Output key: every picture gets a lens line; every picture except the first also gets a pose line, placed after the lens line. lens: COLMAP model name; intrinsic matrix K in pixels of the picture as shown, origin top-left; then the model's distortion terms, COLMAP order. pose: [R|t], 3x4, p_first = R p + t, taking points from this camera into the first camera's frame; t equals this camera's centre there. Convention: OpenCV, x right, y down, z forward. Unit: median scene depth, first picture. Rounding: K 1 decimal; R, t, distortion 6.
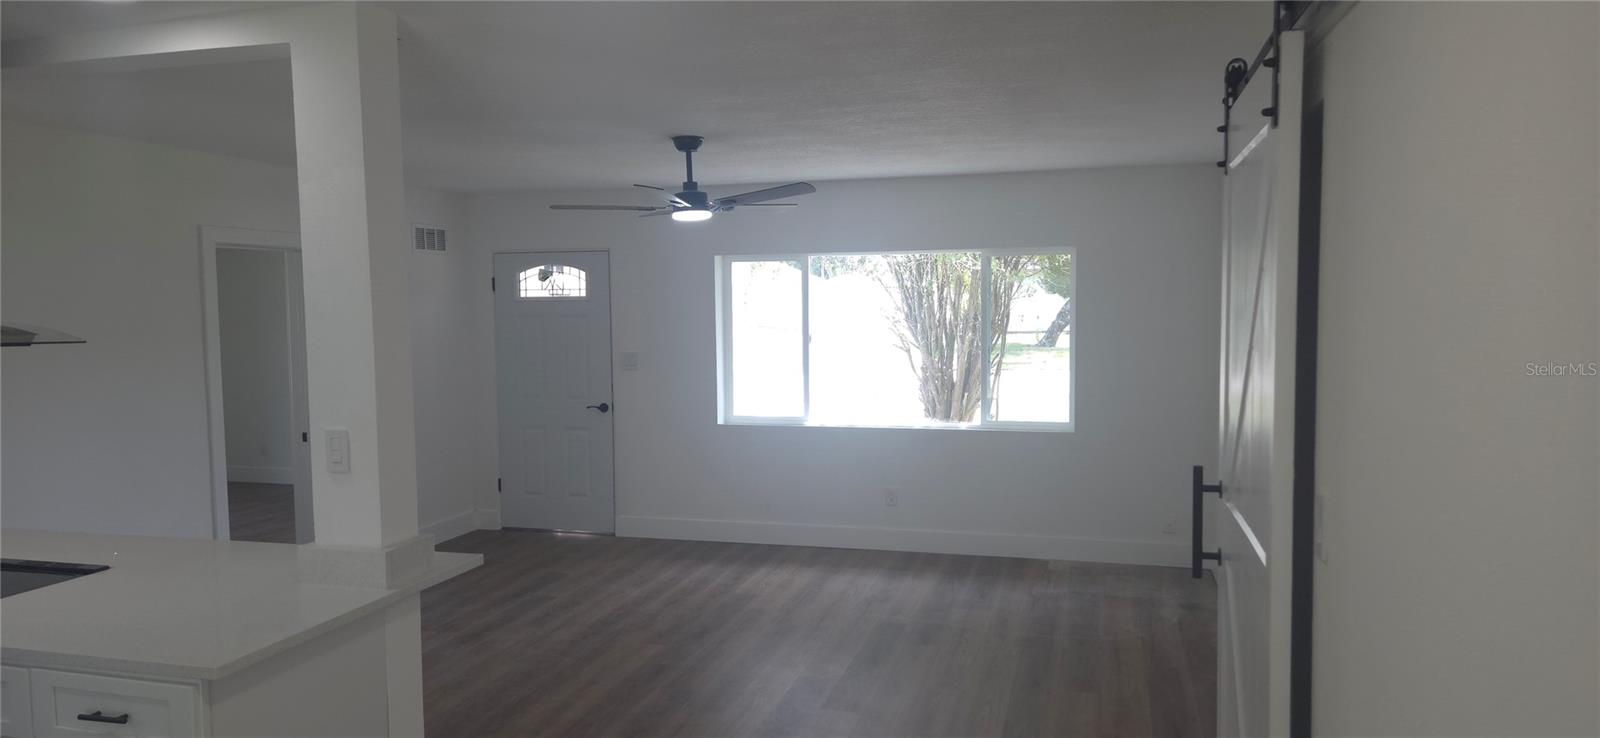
lens RADIAL K [[995.6, 0, 800.0], [0, 995.6, 369.0], [0, 0, 1]] dist [0.000401, 0.000037]
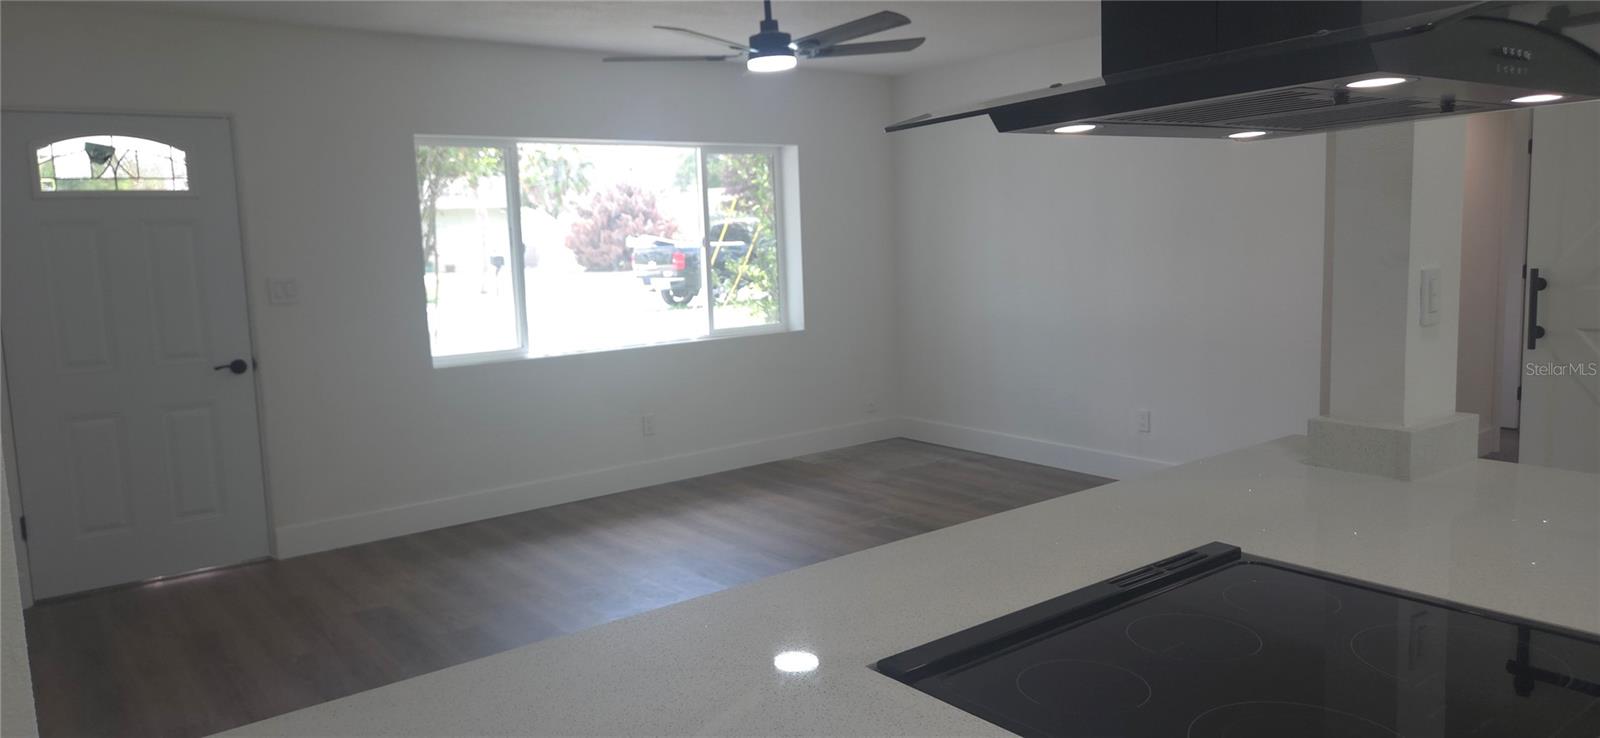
lens RADIAL K [[1019.8, 0, 800.0], [0, 1019.8, 369.0], [0, 0, 1]] dist [0.000631, -0.068219]
pose [[0.602547, -0.110839, 0.790349, -0.494830], [0.075314, 0.993787, 0.081952, 0.014354], [-0.794522, 0.010144, 0.607151, 0.324053]]
